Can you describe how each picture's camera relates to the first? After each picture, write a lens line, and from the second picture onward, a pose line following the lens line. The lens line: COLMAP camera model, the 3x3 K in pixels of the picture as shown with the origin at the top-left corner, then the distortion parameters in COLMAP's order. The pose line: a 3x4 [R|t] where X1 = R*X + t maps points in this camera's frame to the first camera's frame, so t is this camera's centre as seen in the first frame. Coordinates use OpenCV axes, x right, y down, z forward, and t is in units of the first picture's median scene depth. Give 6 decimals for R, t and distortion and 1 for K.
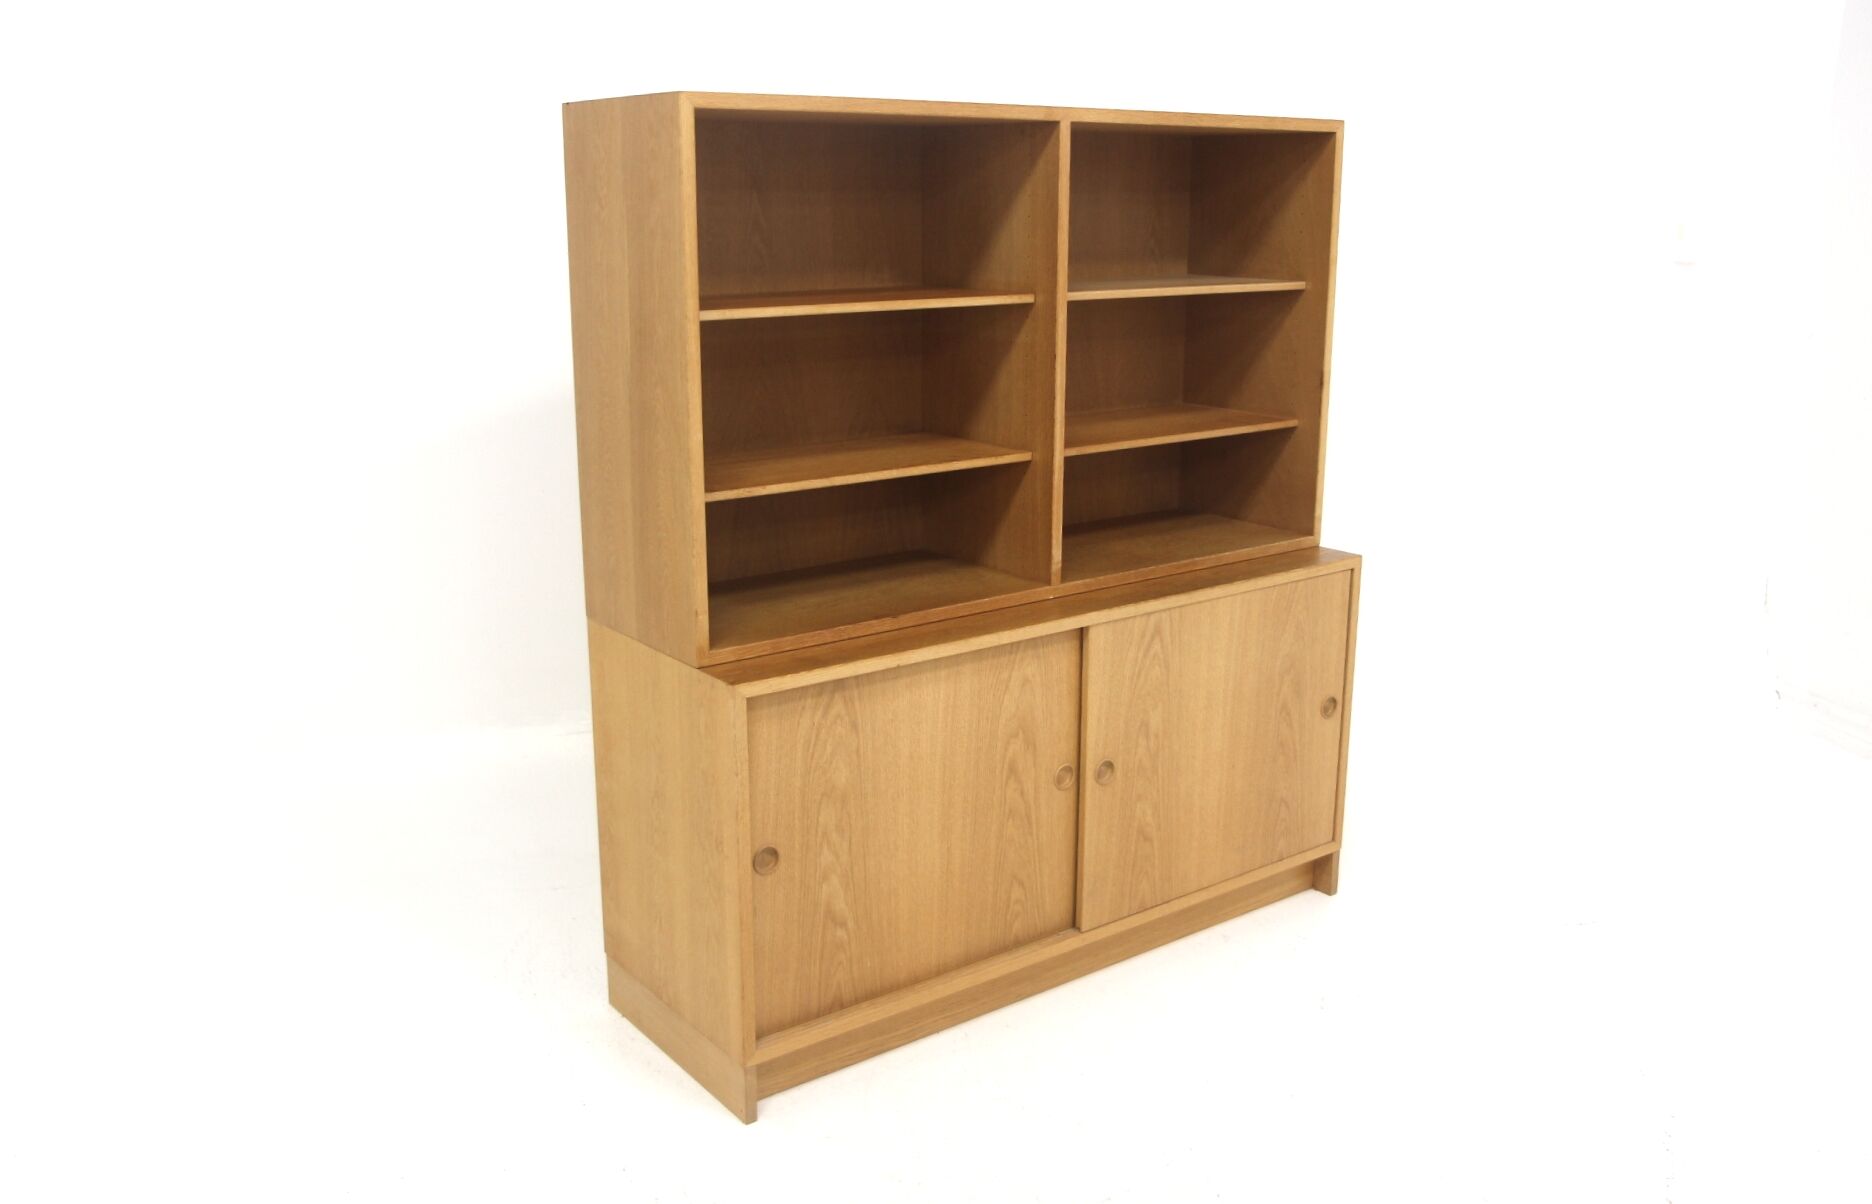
lens RADIAL K [[1616.1, 0, 936.0], [0, 1616.1, 602.0], [0, 0, 1]] dist [-0.085757, 0.000582]
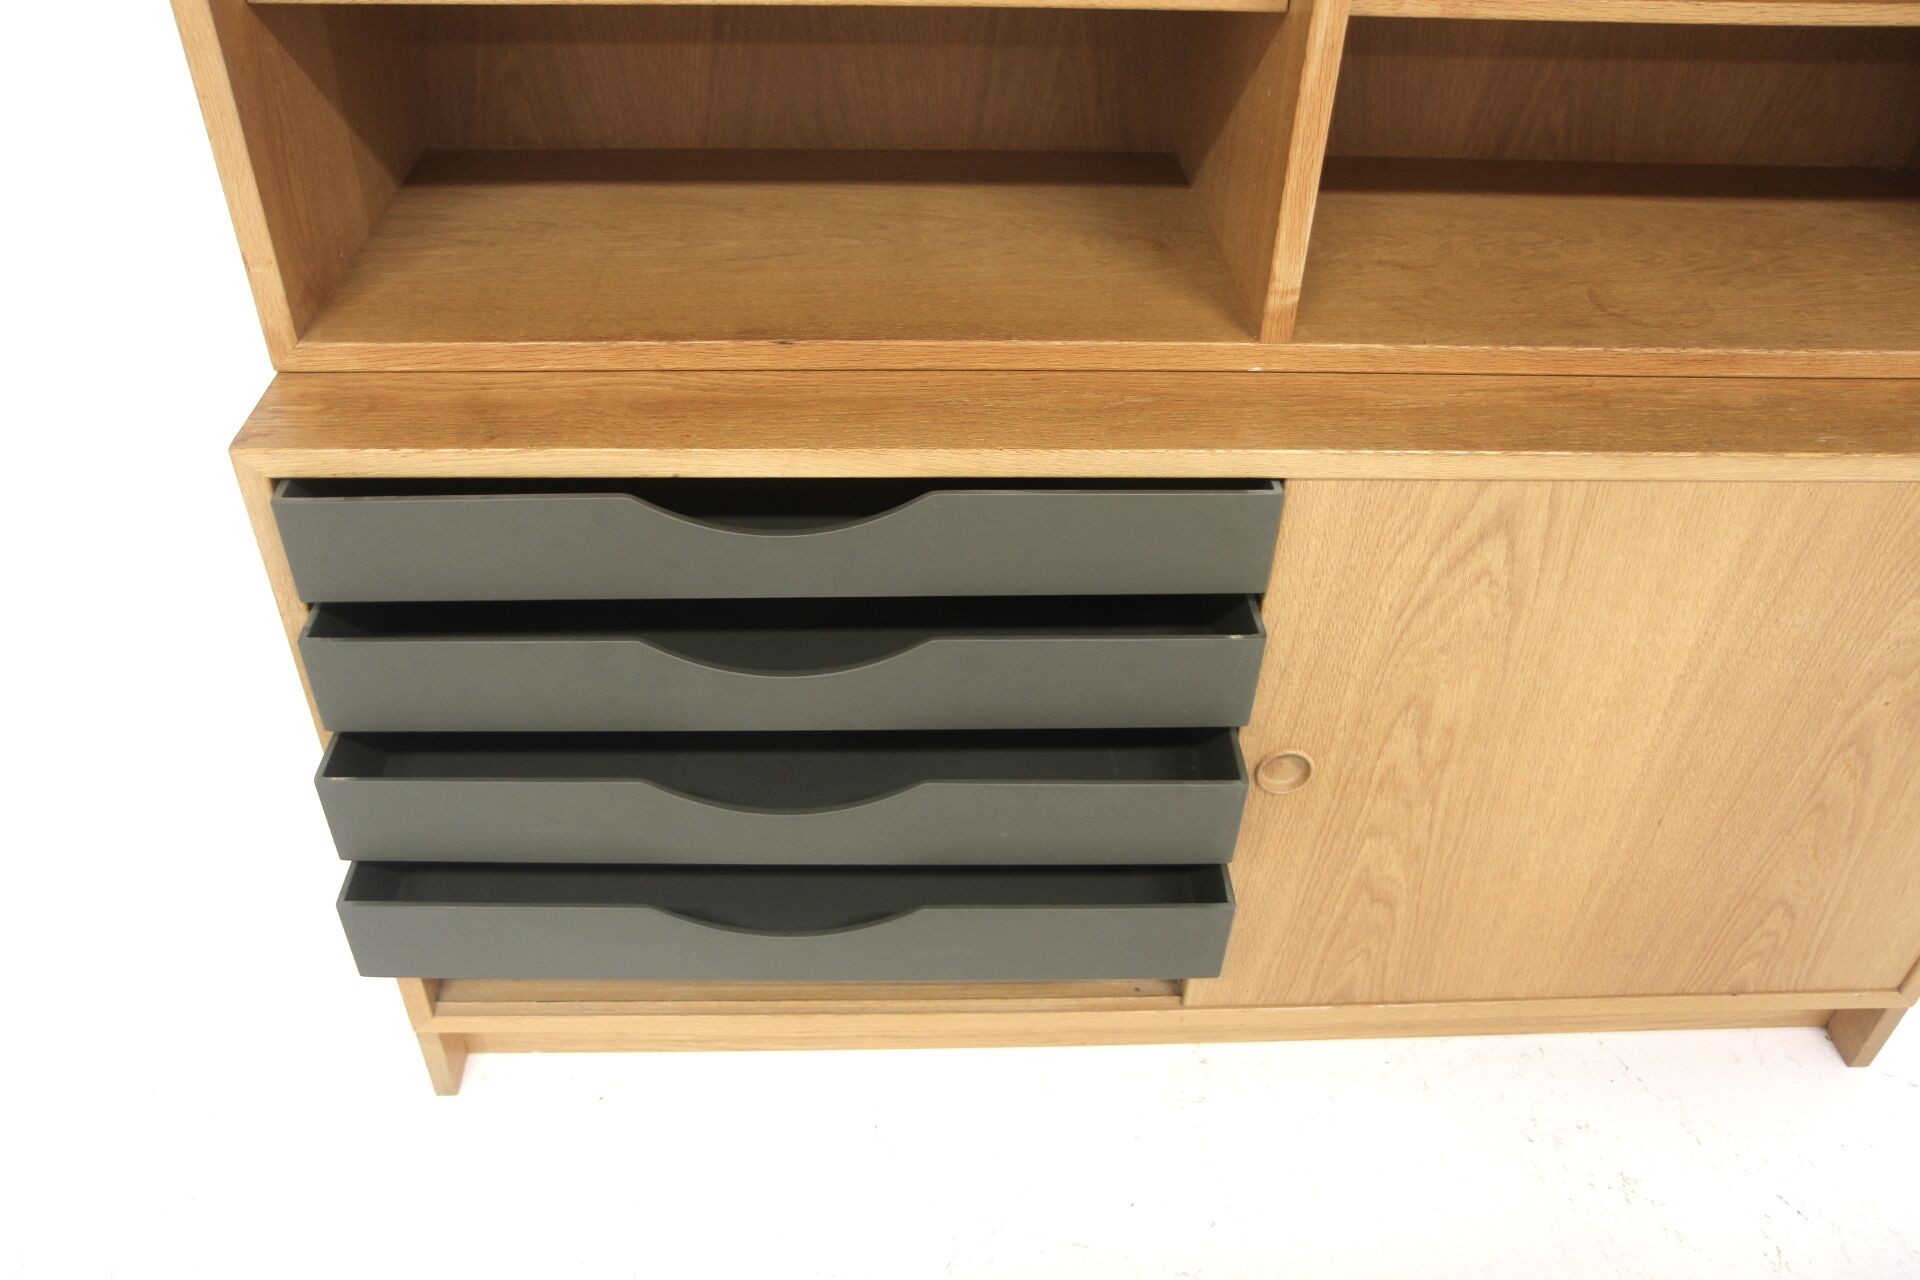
lens RADIAL K [[1430.5, 0, 950.3], [0, 1430.5, 594.0], [0, 0, 1]] dist [-0.108008, 0.091733]
pose [[0.814546, 0.359786, -0.455049, 0.194844], [-0.164149, 0.895325, 0.414063, -0.089499], [0.556391, -0.262577, 0.788342, 0.660681]]
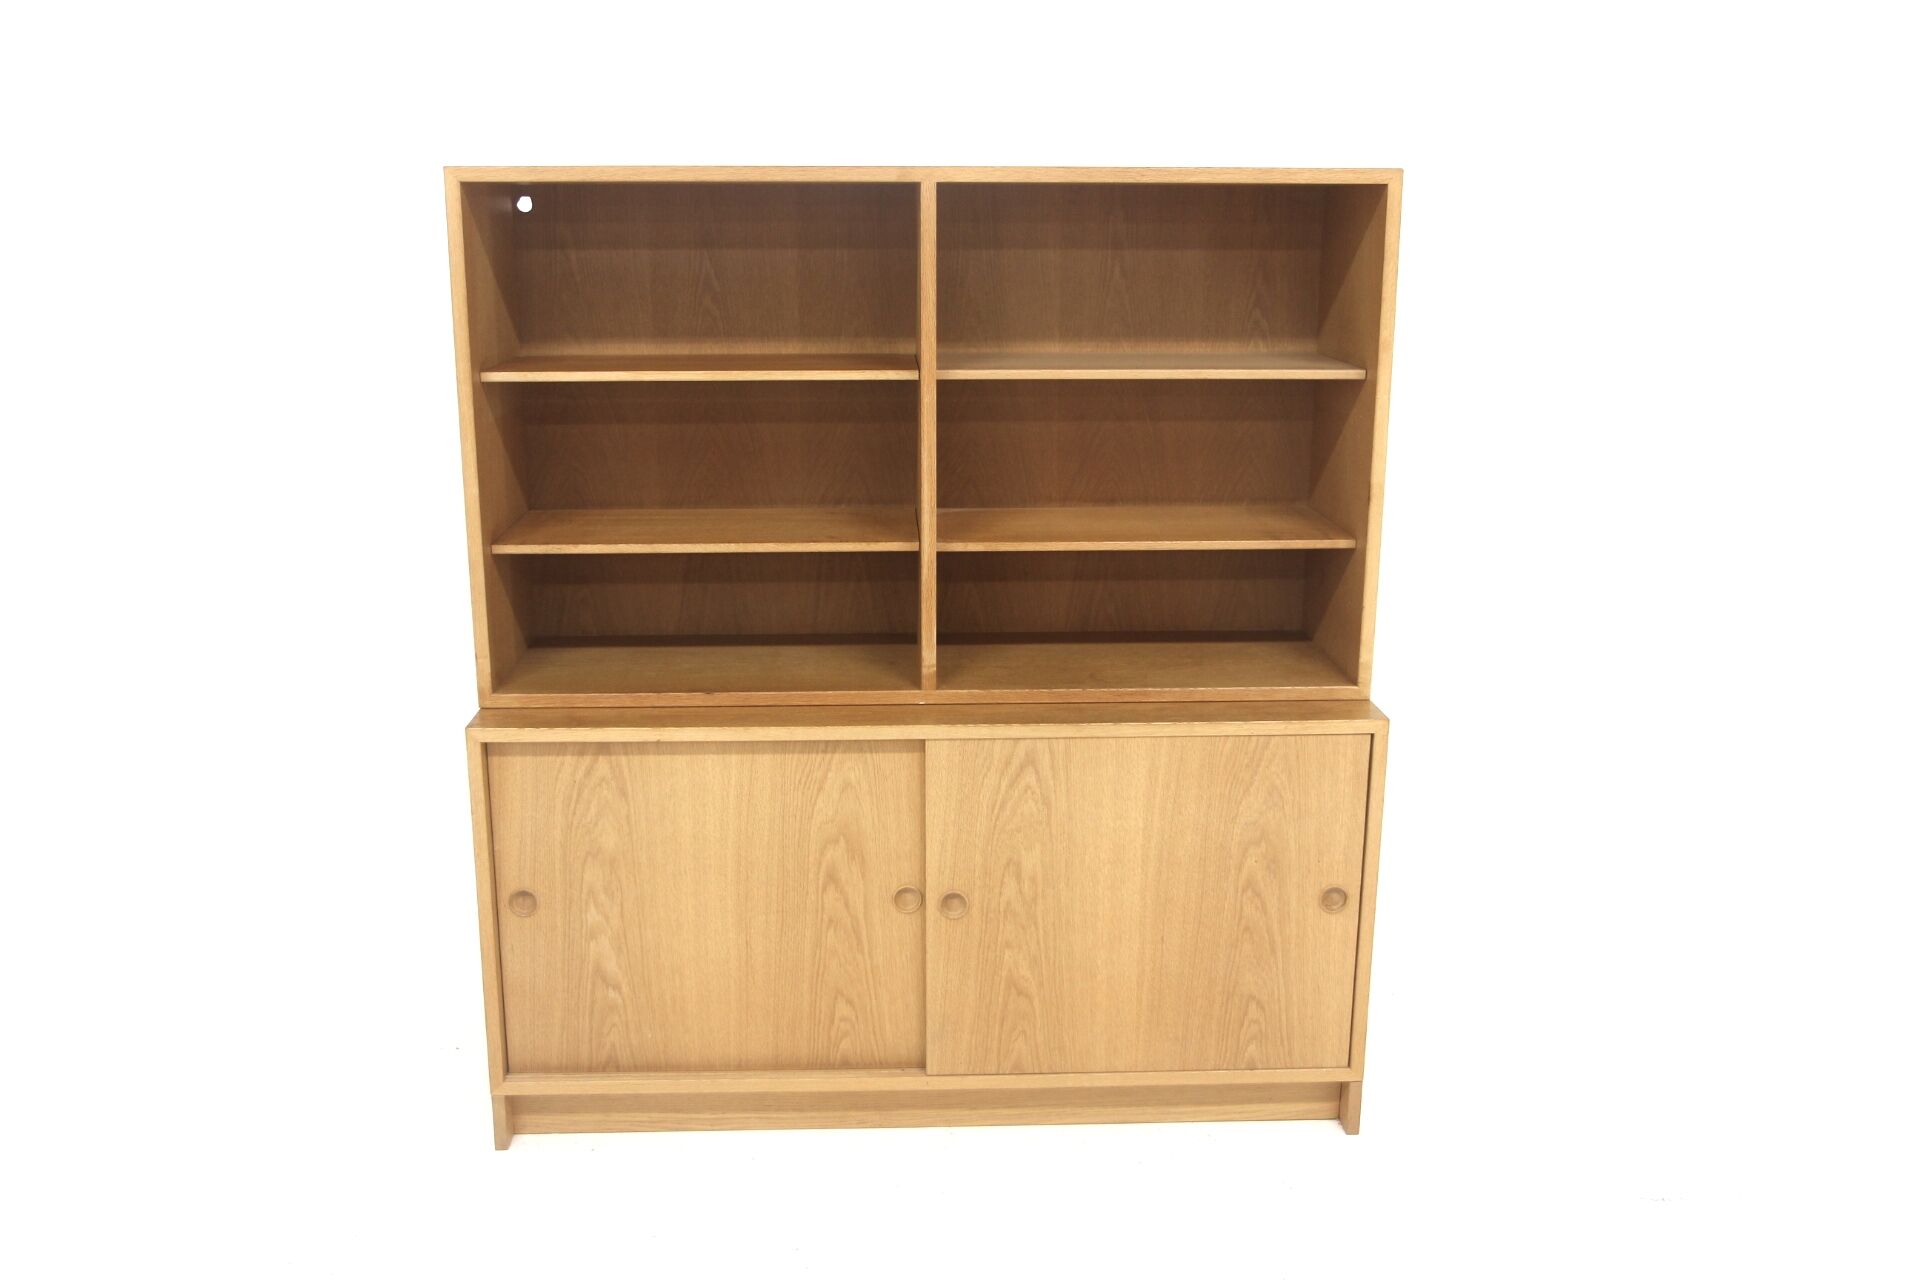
lens RADIAL K [[1593.4, 0, 960.0], [0, 1593.4, 640.0], [0, 0, 1]] dist [-0.057935, -0.000305]
pose [[0.821125, 0.133257, -0.554974, 0.589909], [-0.143463, 0.989332, 0.025288, -0.064650], [0.552423, 0.058854, 0.831484, 0.261952]]
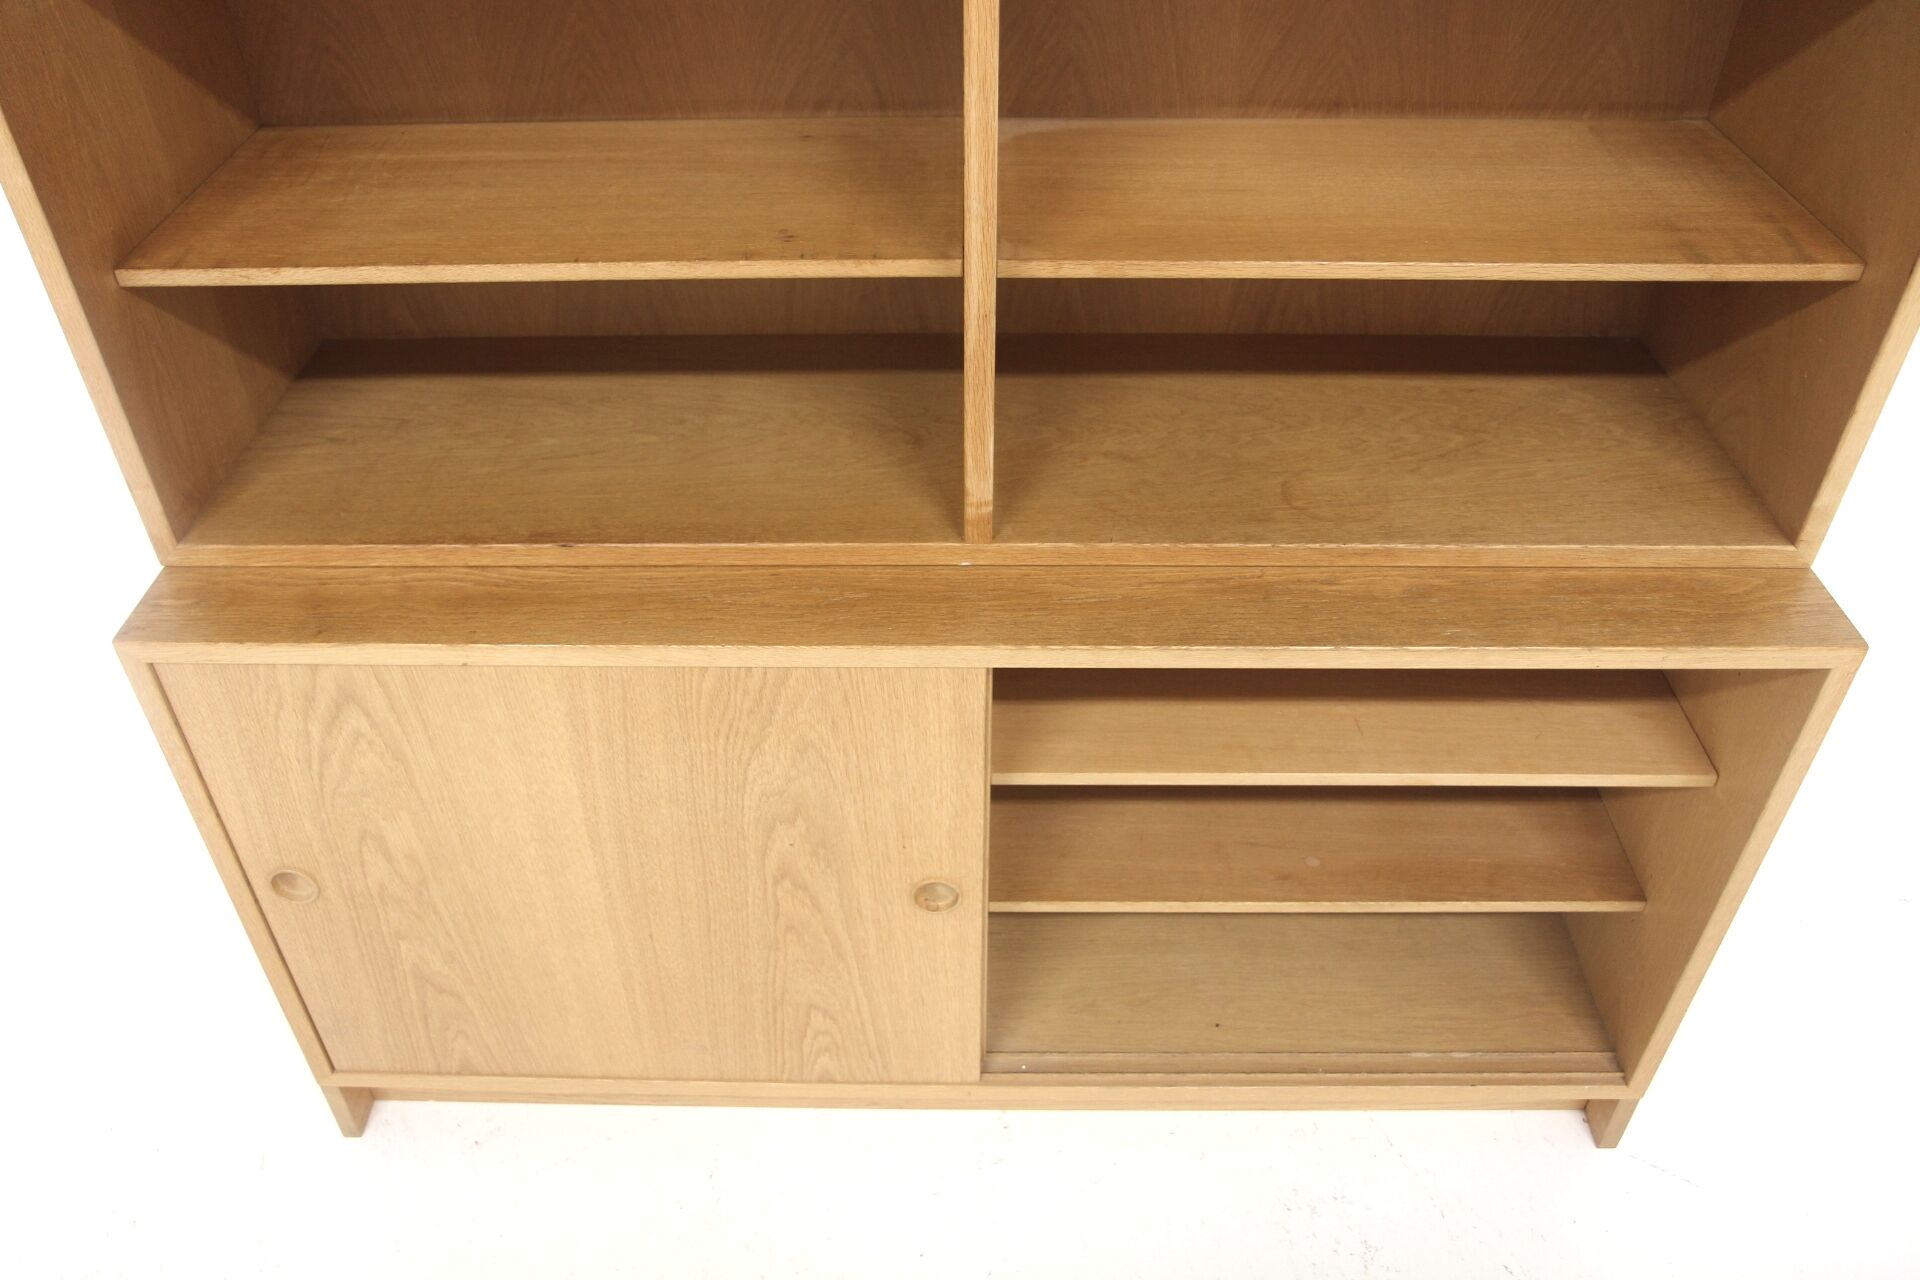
lens RADIAL K [[1430.5, 0, 950.3], [0, 1430.5, 594.0], [0, 0, 1]] dist [-0.108008, 0.091733]
pose [[0.784676, 0.366760, -0.499771, 0.287258], [-0.144015, 0.891998, 0.428484, -0.179079], [0.602945, -0.264247, 0.752749, 0.678533]]
